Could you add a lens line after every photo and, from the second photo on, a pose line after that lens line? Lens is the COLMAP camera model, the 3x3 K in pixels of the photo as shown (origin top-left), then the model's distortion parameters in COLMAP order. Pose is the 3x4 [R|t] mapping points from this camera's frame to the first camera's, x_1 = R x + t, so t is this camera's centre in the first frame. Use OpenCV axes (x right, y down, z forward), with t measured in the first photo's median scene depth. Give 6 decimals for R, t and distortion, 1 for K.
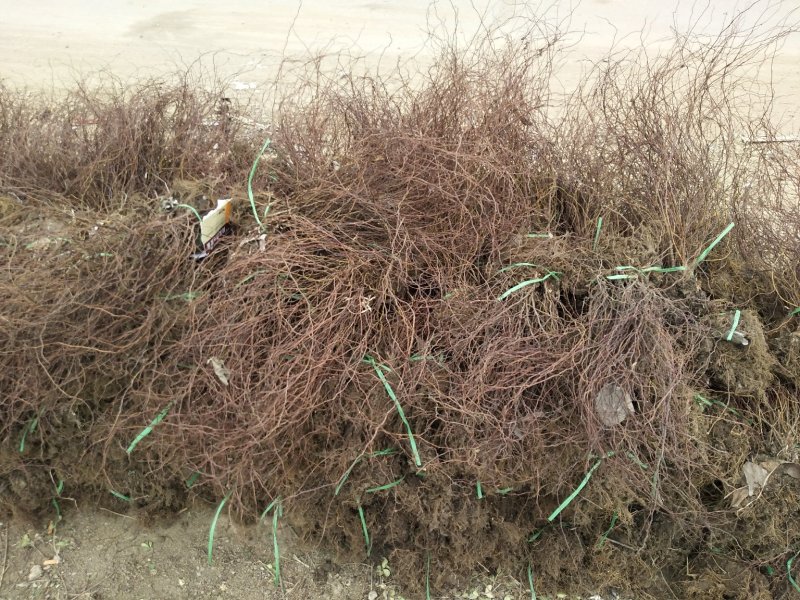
lens RADIAL K [[595.2, 0, 400.1], [0, 595.2, 298.7], [0, 0, 1]] dist [0.029047, -0.034260]
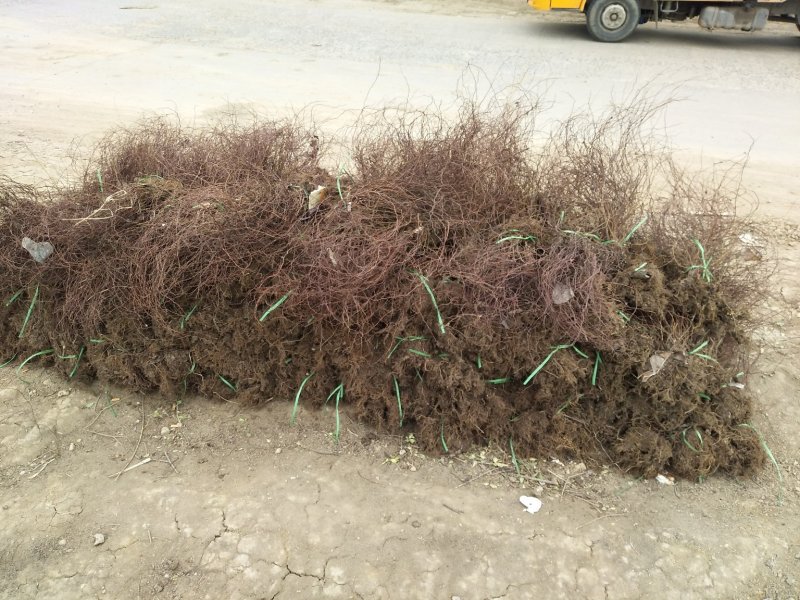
lens RADIAL K [[595.2, 0, 400.2], [0, 595.2, 301.4], [0, 0, 1]] dist [0.029047, -0.034260]
pose [[0.998275, 0.058707, -0.001028, -0.071631], [-0.058008, 0.983368, -0.172114, 0.387749], [-0.009093, 0.171876, 0.985077, -0.484964]]
